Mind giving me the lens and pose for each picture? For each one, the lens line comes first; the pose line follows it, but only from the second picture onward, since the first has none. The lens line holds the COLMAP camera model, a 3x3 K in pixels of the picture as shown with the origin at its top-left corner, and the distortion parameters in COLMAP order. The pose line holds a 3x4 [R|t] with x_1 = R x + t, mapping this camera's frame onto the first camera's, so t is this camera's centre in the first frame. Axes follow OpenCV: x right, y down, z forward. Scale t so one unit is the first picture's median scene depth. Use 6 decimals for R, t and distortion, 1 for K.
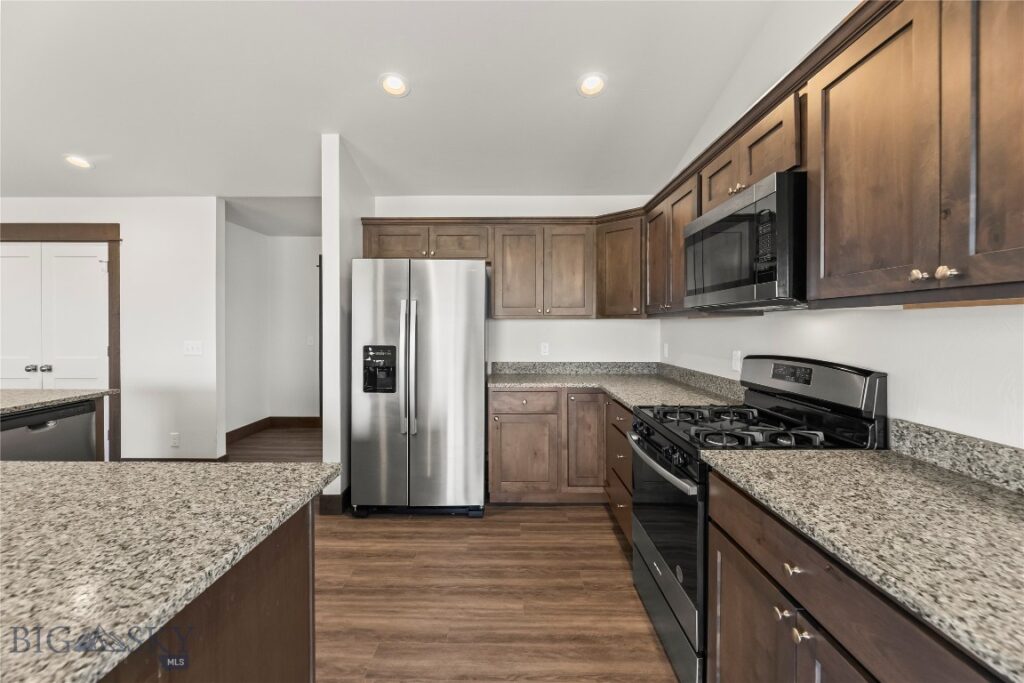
lens RADIAL K [[424.1, 0, 508.3], [0, 424.1, 326.6], [0, 0, 1]] dist [-0.001846, -0.000241]
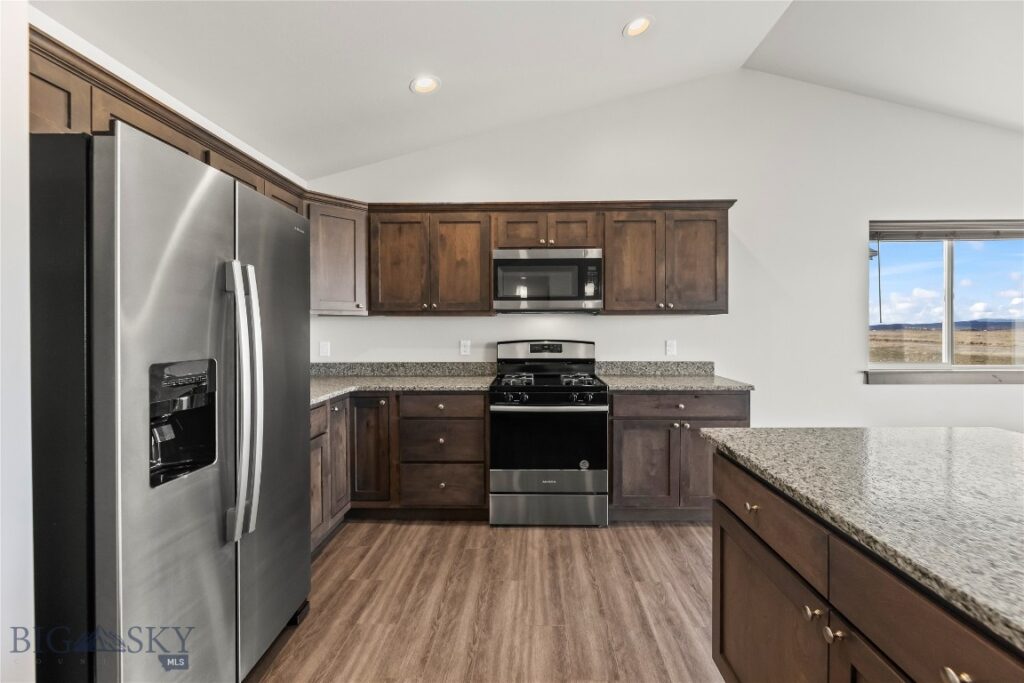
lens RADIAL K [[425.4, 0, 528.8], [0, 425.4, 331.3], [0, 0, 1]] dist [-0.001775, -0.000244]
pose [[0.002662, -0.008524, 0.999960, -0.812512], [0.005035, 0.999951, 0.008511, 0.013908], [-0.999984, 0.005012, 0.002705, 0.746939]]
